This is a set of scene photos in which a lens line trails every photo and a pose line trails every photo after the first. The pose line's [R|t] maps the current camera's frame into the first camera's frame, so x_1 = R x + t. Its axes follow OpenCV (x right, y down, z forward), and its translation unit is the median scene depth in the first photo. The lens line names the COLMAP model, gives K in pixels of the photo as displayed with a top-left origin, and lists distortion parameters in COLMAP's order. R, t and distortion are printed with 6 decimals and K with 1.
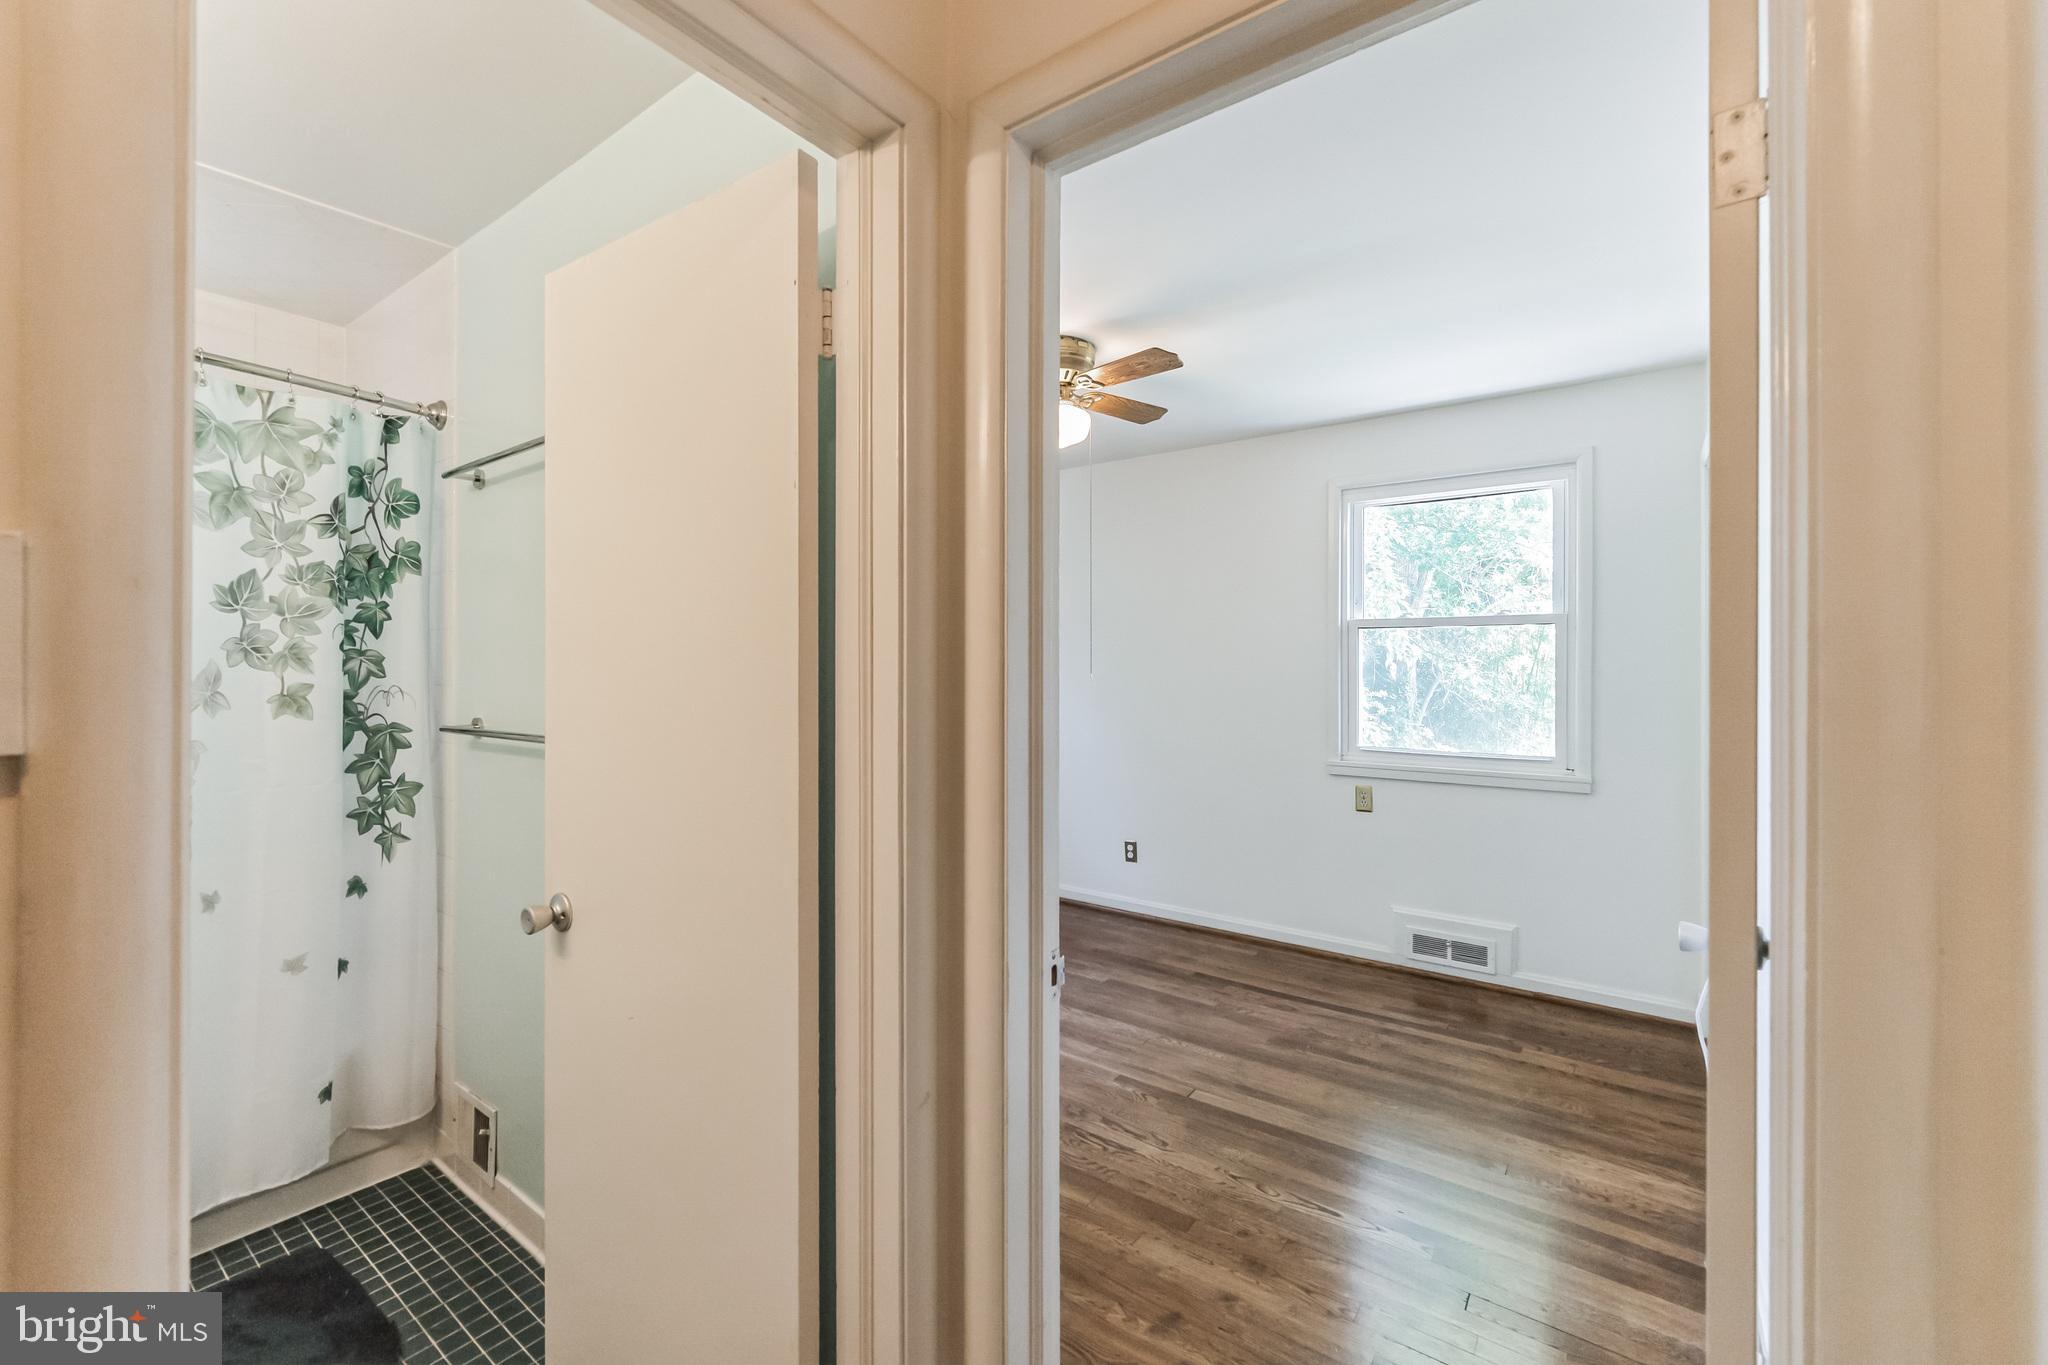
lens RADIAL K [[851.9, 0, 1023.5], [0, 851.9, 663.4], [0, 0, 1]] dist [0.000730, -0.000307]
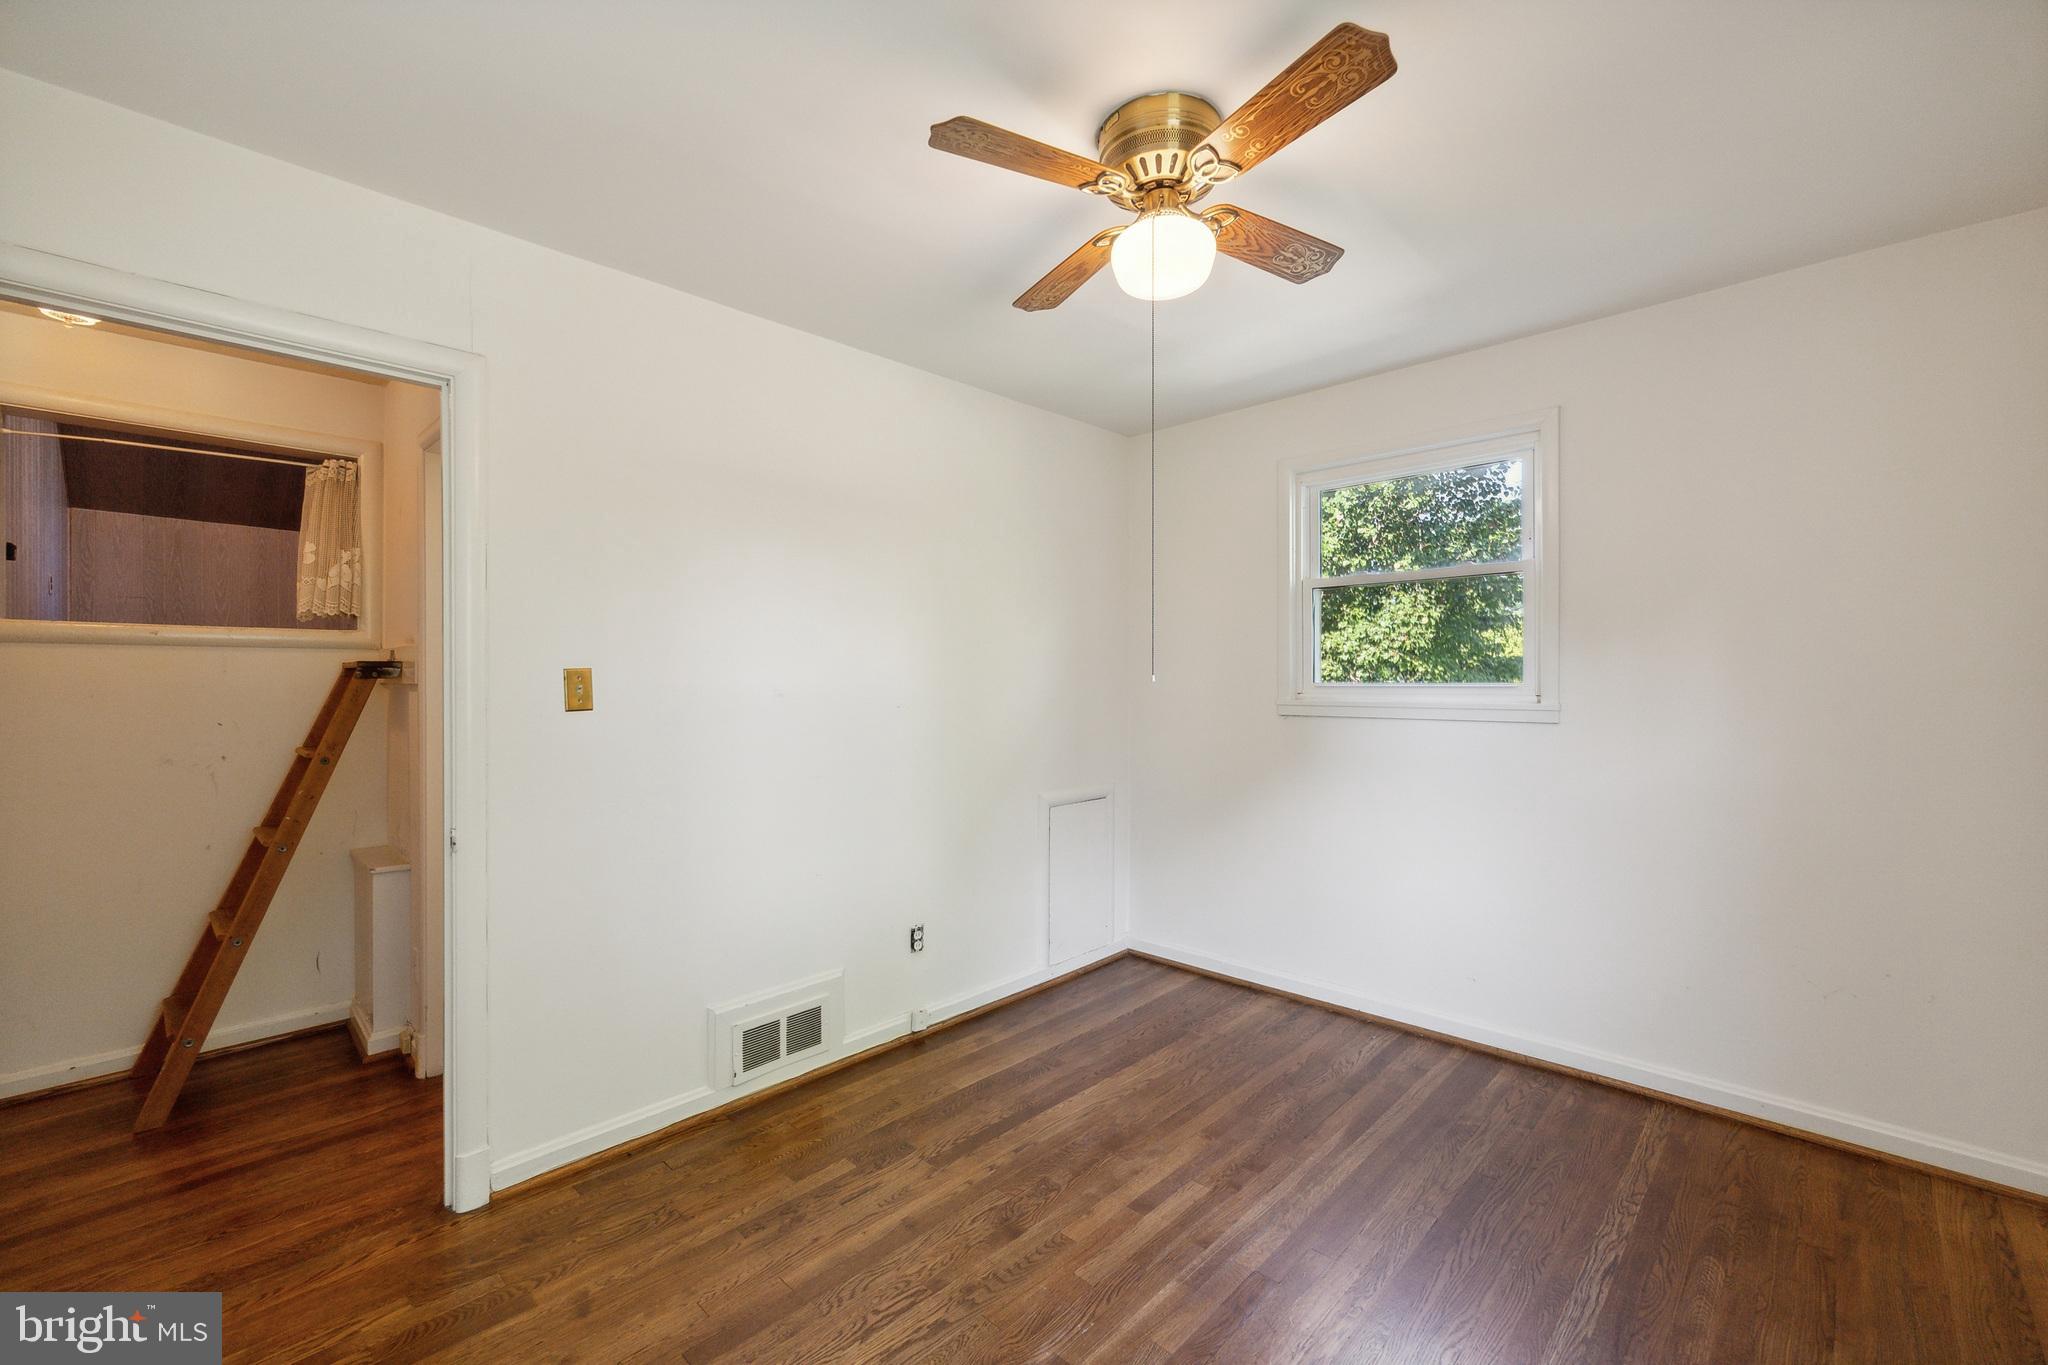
lens RADIAL K [[850.0, 0, 1013.4], [0, 850.0, 682.9], [0, 0, 1]] dist [-0.003374, -0.000572]
pose [[-0.150042, 0.008665, -0.988642, 0.579983], [0.001639, 0.999962, 0.008516, 0.010888], [0.988678, -0.000342, -0.150050, 0.886339]]
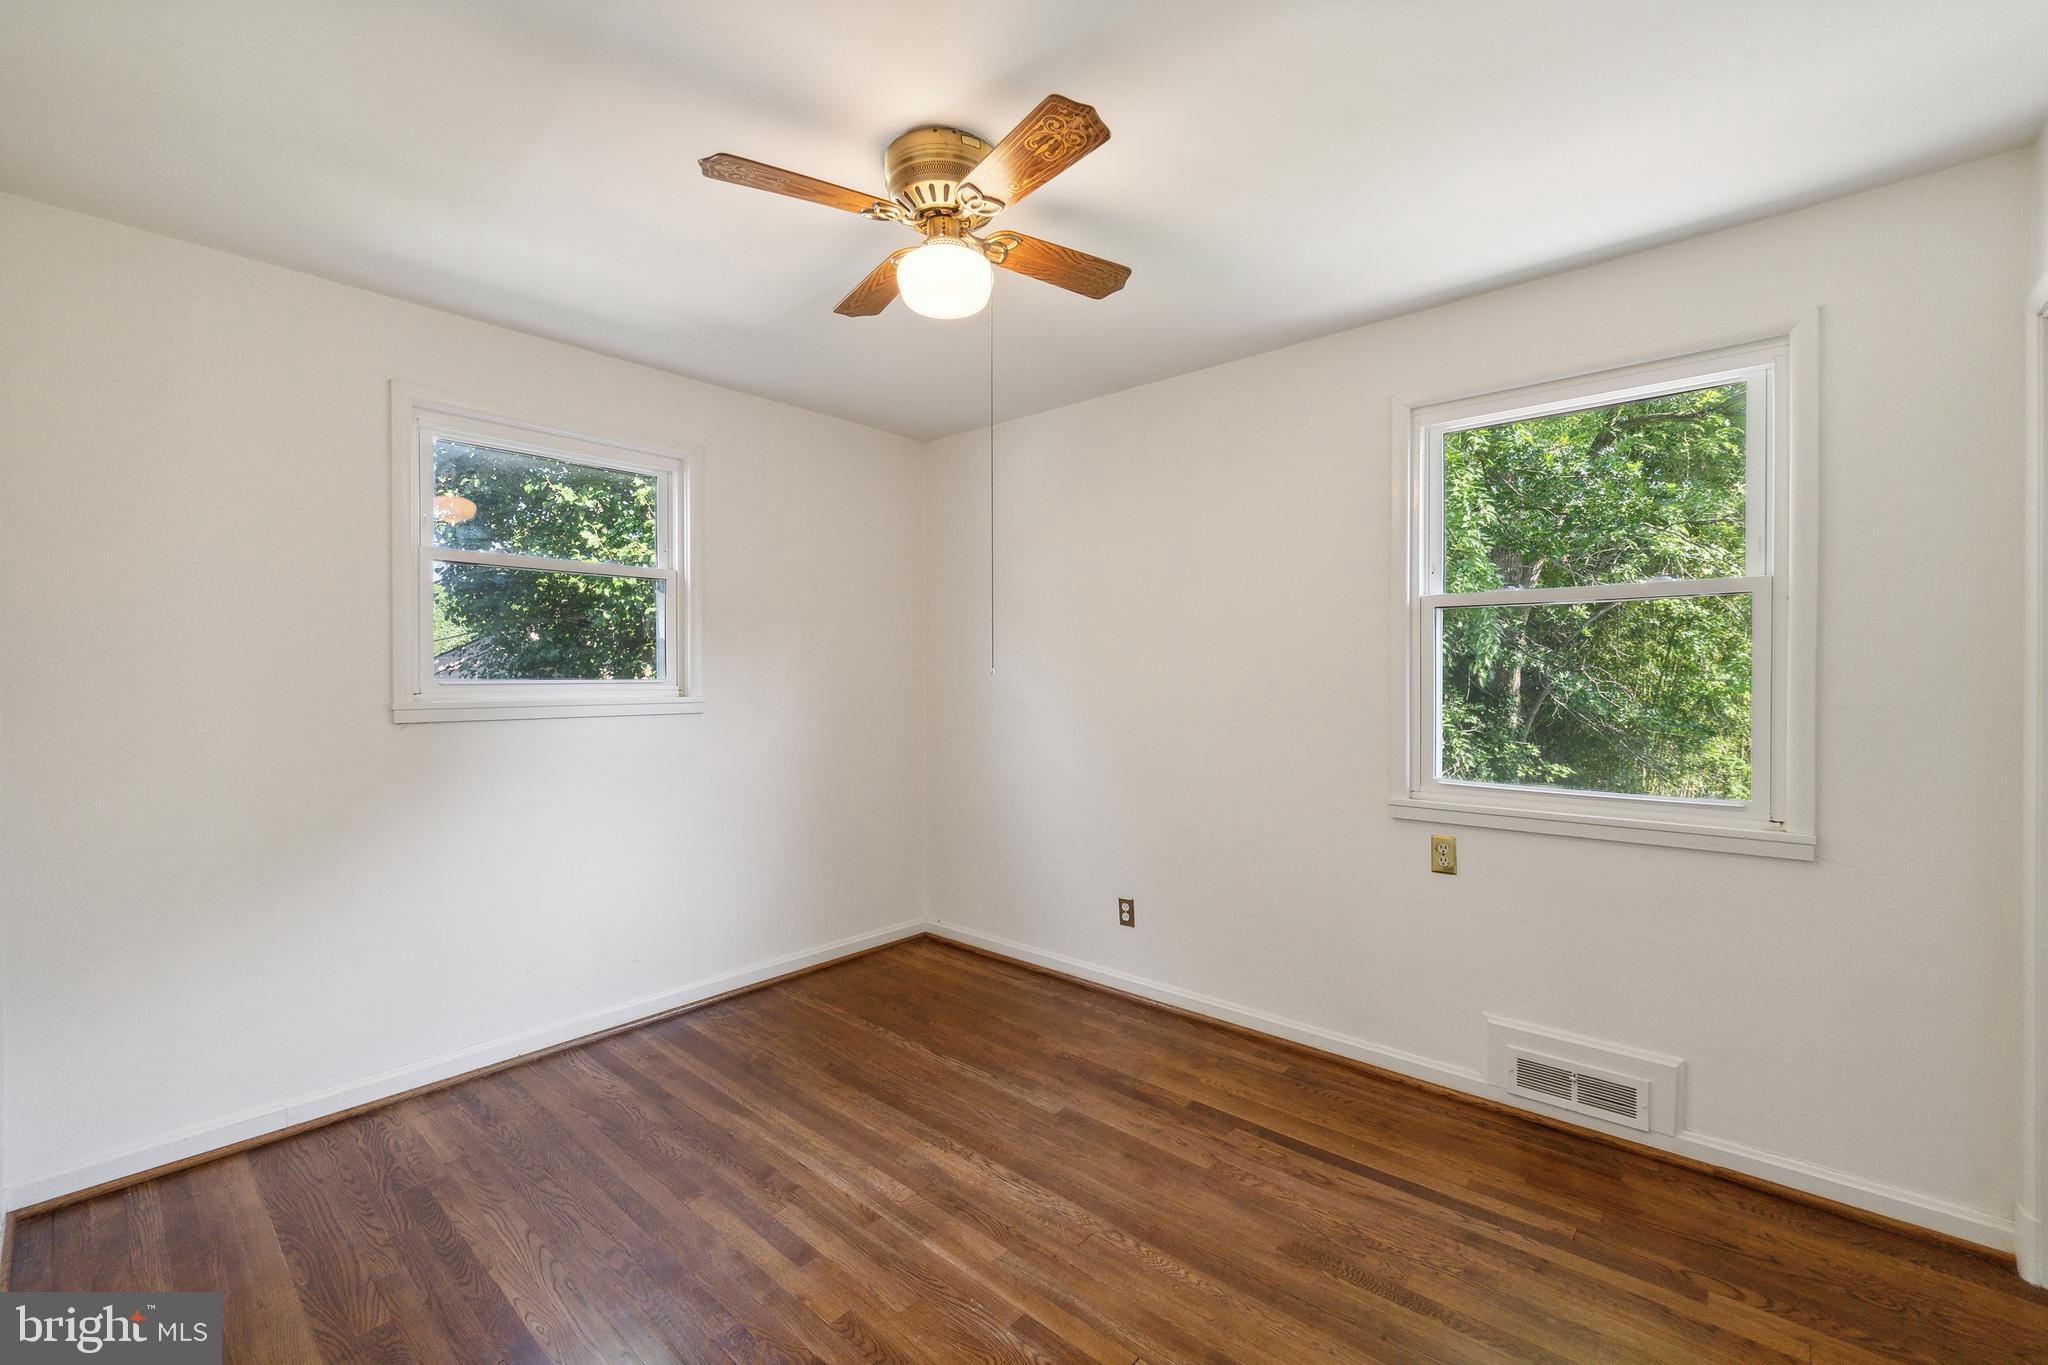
lens RADIAL K [[859.4, 0, 1029.6], [0, 859.4, 680.4], [0, 0, 1]] dist [-0.001147, 0.000045]
pose [[0.996309, 0.000419, -0.085839, 0.144658], [-0.000003, 0.999988, 0.004855, 0.016003], [0.085840, -0.004837, 0.996297, 0.322629]]
